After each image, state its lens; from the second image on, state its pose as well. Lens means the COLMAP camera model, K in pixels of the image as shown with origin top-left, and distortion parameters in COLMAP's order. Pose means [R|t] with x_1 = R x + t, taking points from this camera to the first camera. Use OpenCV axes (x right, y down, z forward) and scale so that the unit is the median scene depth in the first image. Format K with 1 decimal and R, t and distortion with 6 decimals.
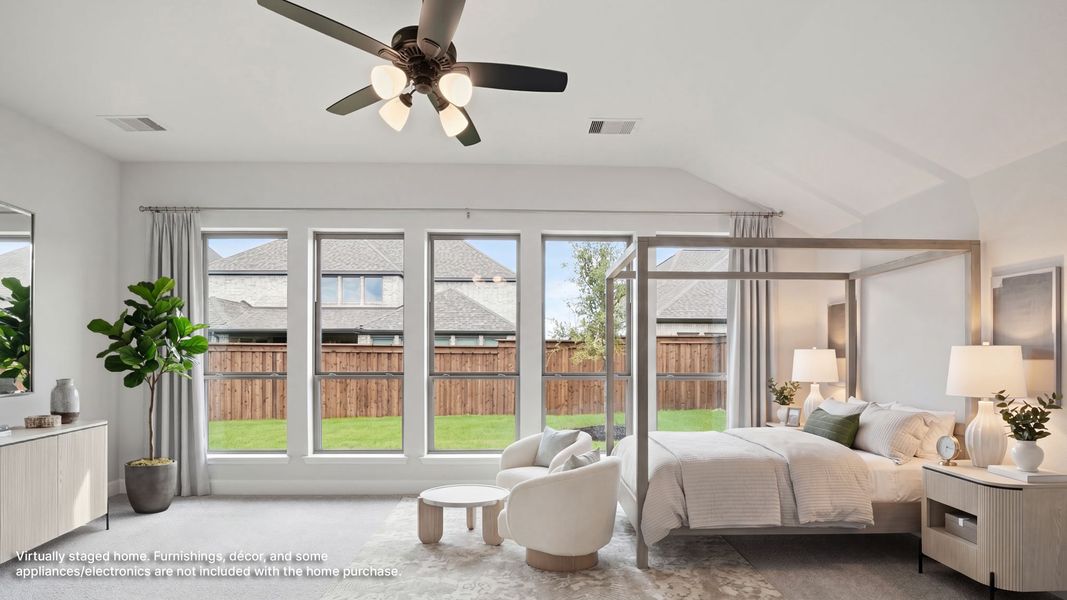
lens RADIAL K [[442.3, 0, 535.3], [0, 442.3, 358.1], [0, 0, 1]] dist [0.000397, 0.000051]
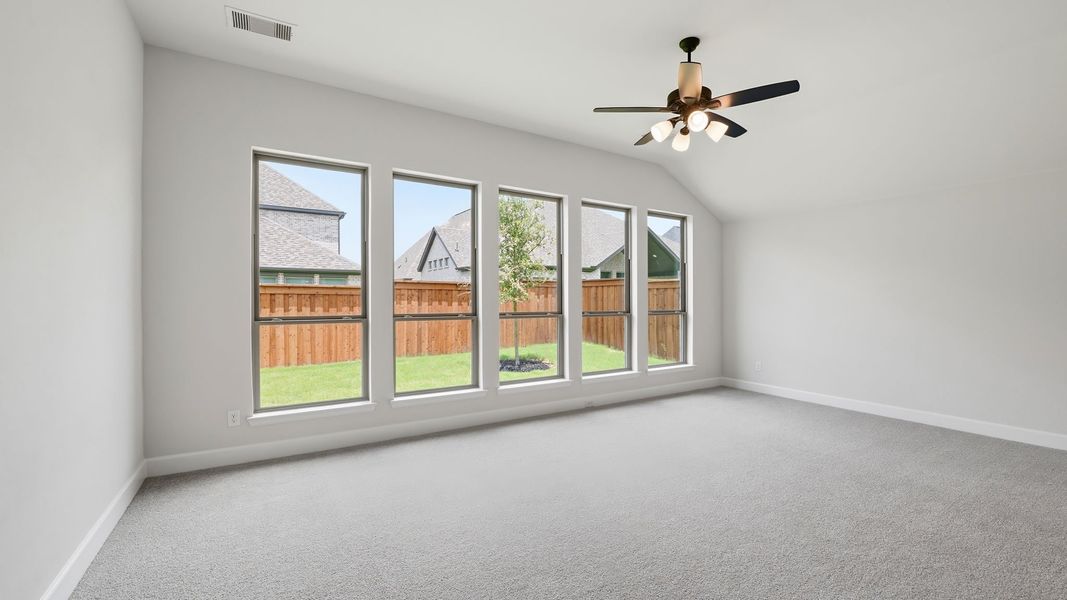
lens RADIAL K [[444.1, 0, 539.9], [0, 444.1, 299.5], [0, 0, 1]] dist [0.000227, 0.000113]
pose [[0.856574, -0.002111, 0.516020, -0.214312], [0.001543, 0.999998, 0.001531, -0.001043], [-0.516022, -0.000515, 0.856575, -0.004957]]
